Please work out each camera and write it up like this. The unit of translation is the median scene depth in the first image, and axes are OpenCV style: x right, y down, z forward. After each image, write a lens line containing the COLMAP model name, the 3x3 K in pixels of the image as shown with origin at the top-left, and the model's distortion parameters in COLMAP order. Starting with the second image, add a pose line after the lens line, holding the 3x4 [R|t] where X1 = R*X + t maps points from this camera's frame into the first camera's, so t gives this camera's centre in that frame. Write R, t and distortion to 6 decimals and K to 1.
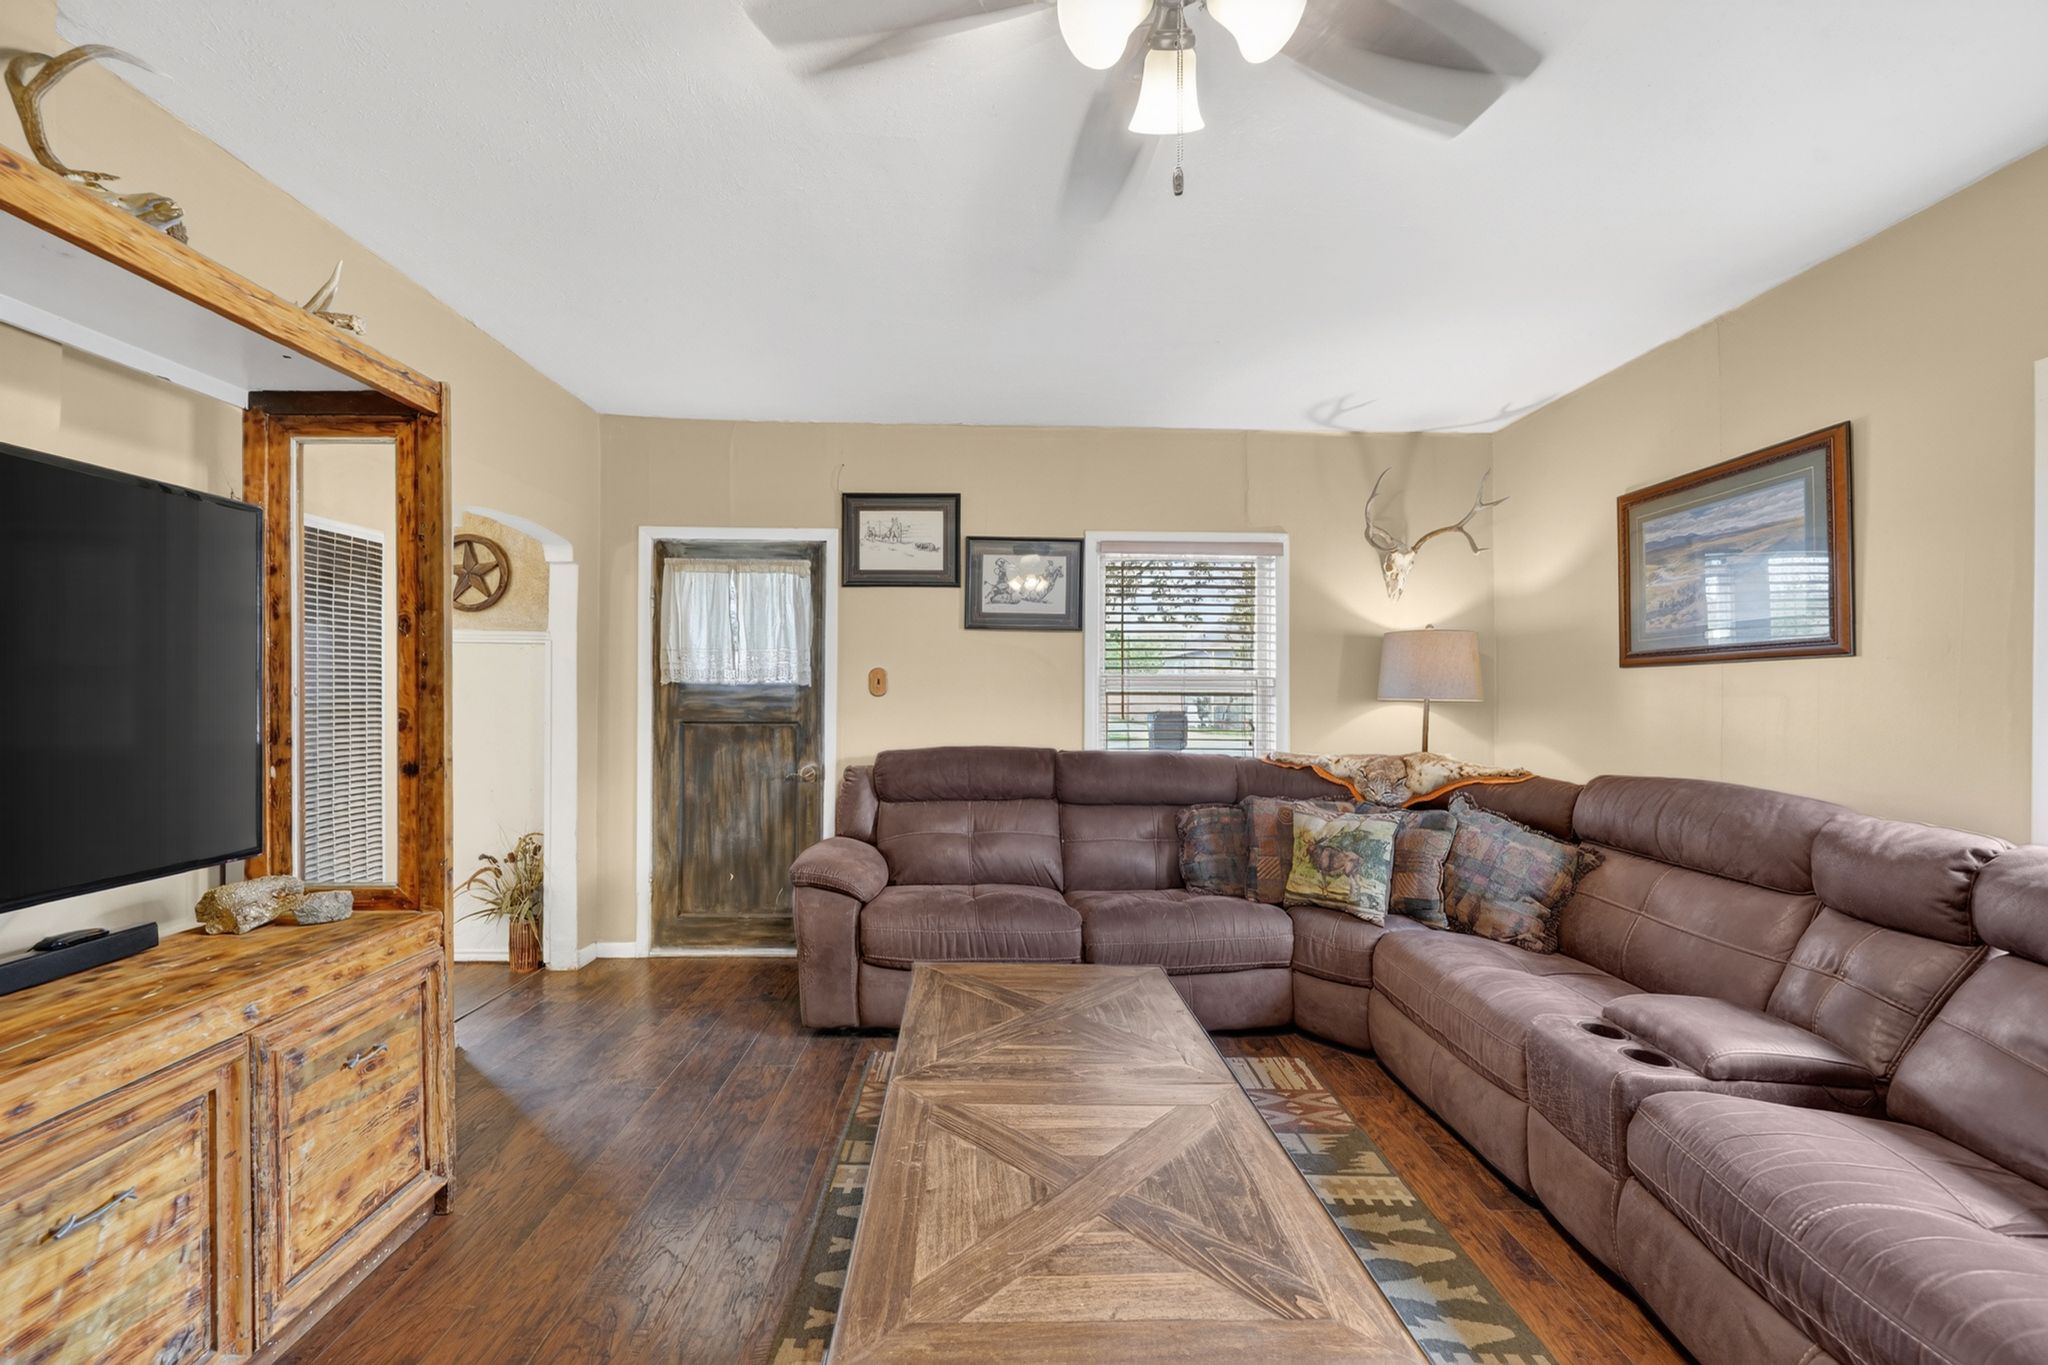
lens RADIAL K [[806.8, 0, 1016.8], [0, 806.8, 689.7], [0, 0, 1]] dist [-0.007318, 0.001234]
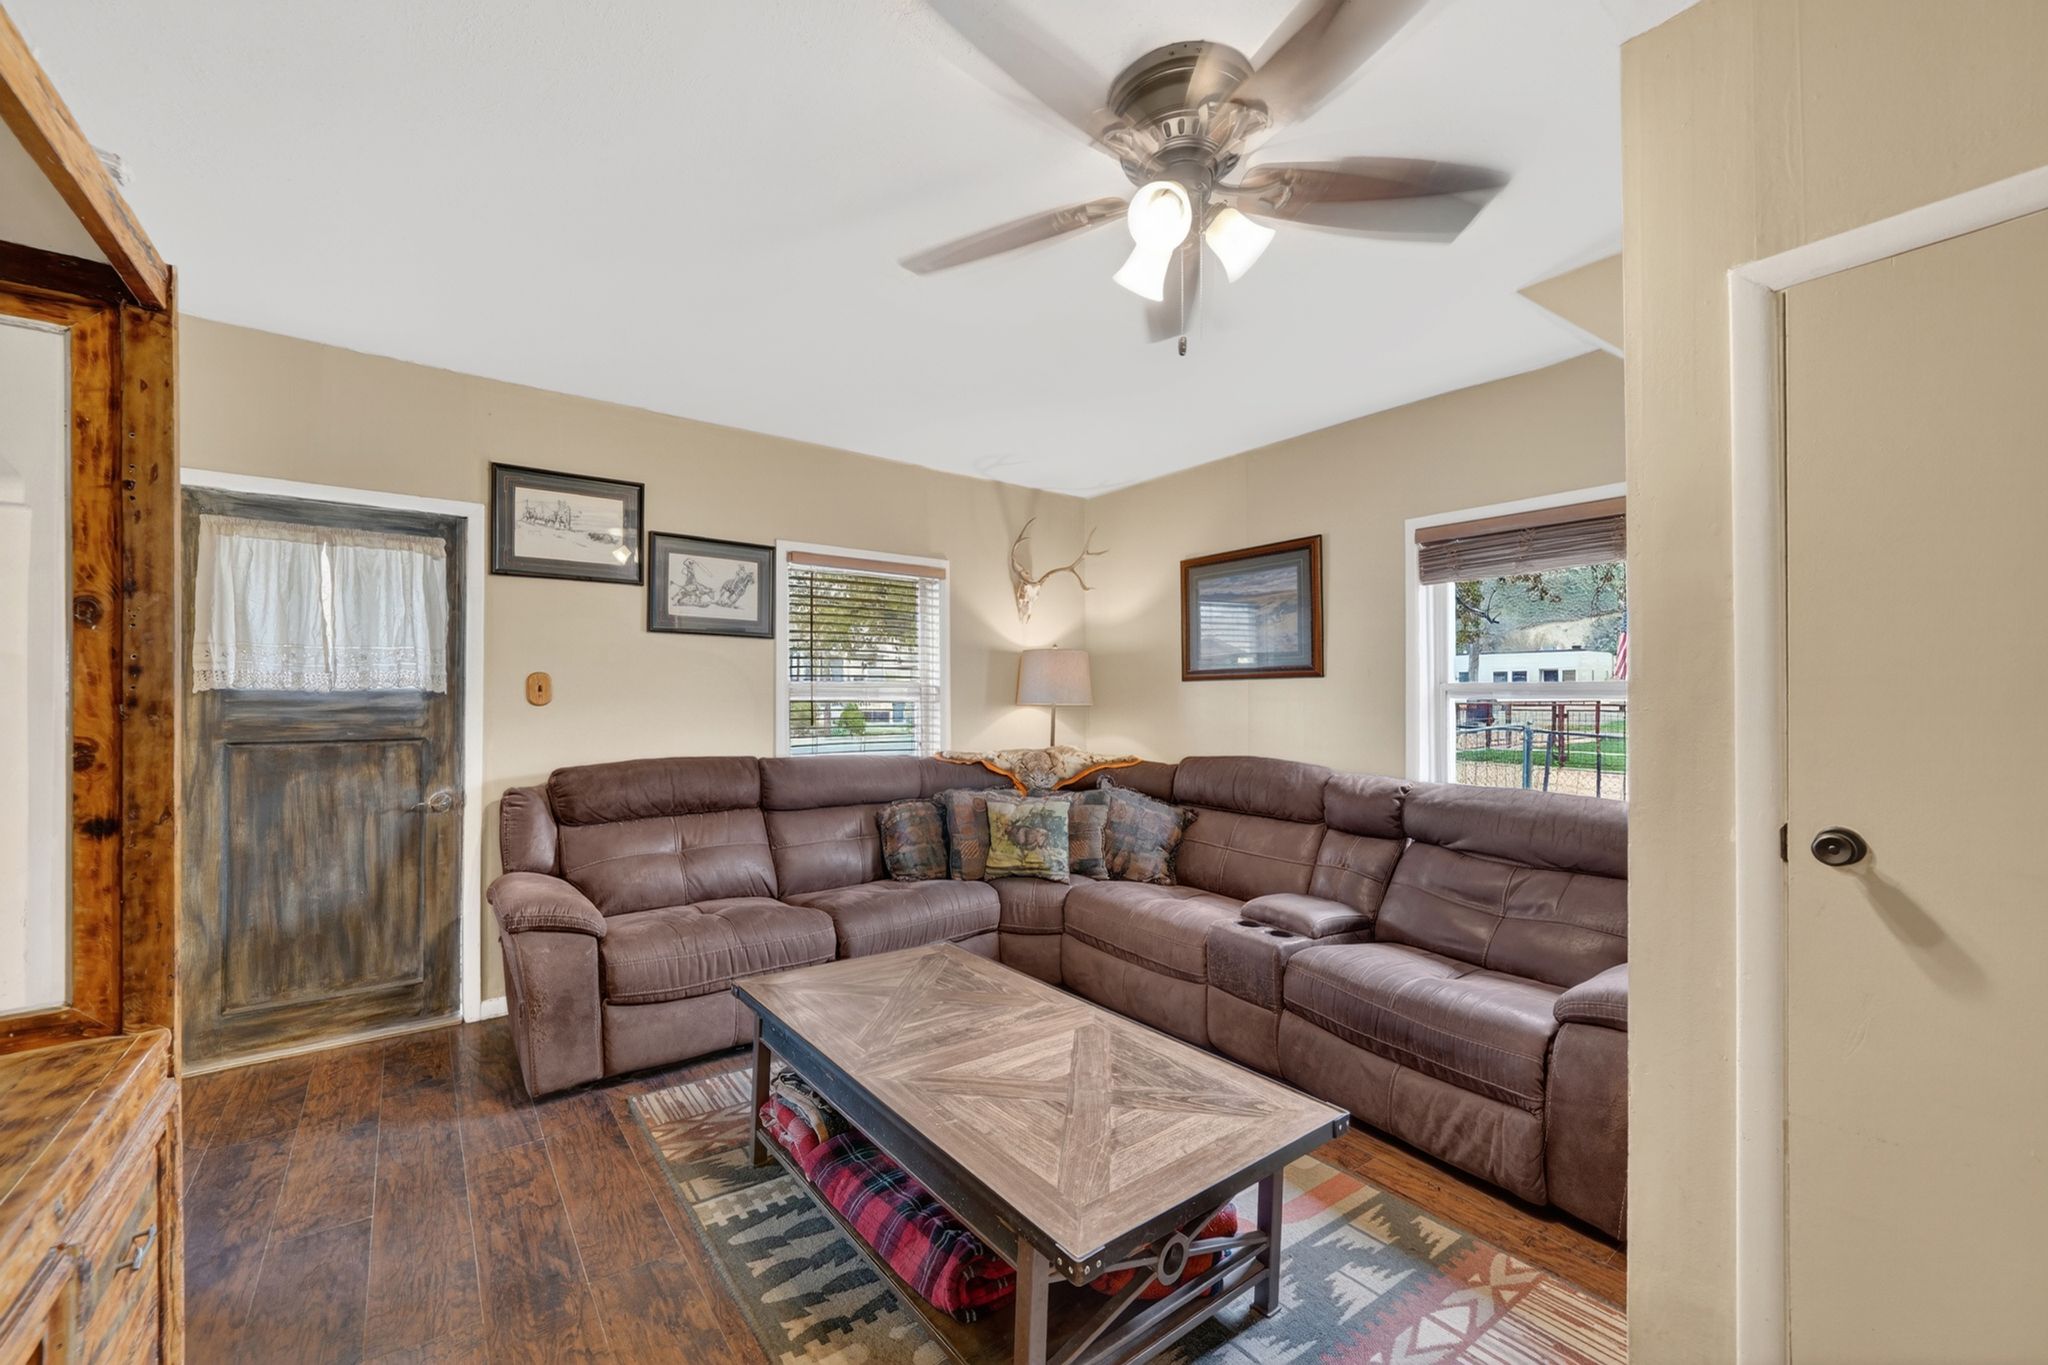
lens RADIAL K [[806.8, 0, 1017.4], [0, 806.8, 689.3], [0, 0, 1]] dist [-0.007318, 0.001234]
pose [[0.814534, 0.002378, 0.580110, -0.341063], [-0.001123, 0.999996, -0.002522, -0.009811], [-0.580114, 0.001403, 0.814534, 0.008131]]
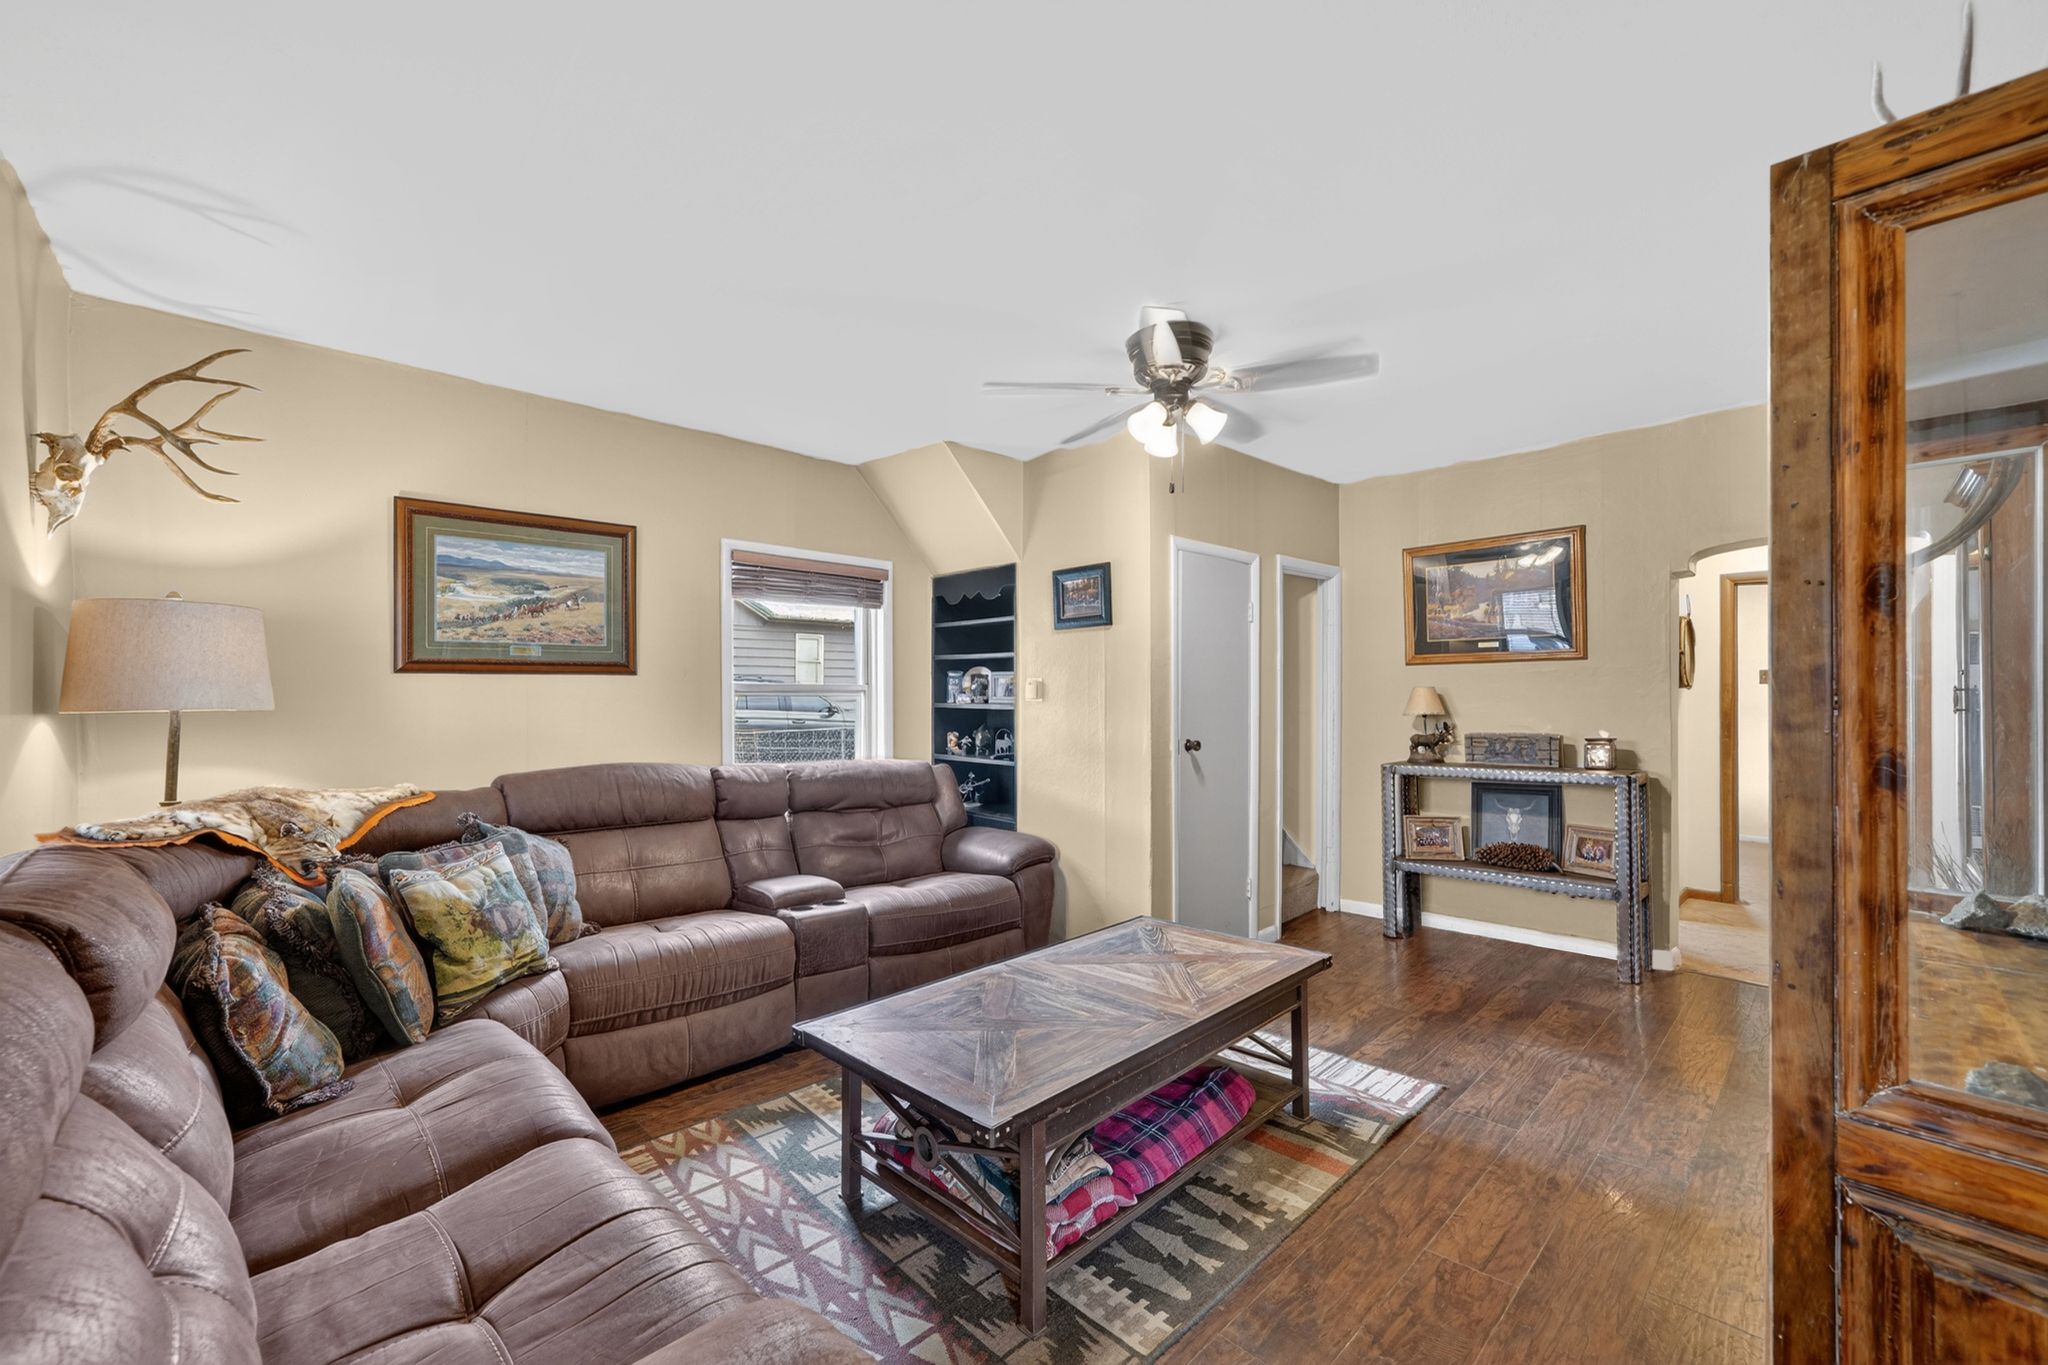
lens RADIAL K [[806.8, 0, 1015.5], [0, 806.8, 686.2], [0, 0, 1]] dist [-0.007318, 0.001234]
pose [[-0.663182, 0.006815, 0.748427, -0.512131], [-0.005740, 0.999883, -0.014191, -0.001435], [-0.748436, -0.013707, -0.663065, 1.171177]]
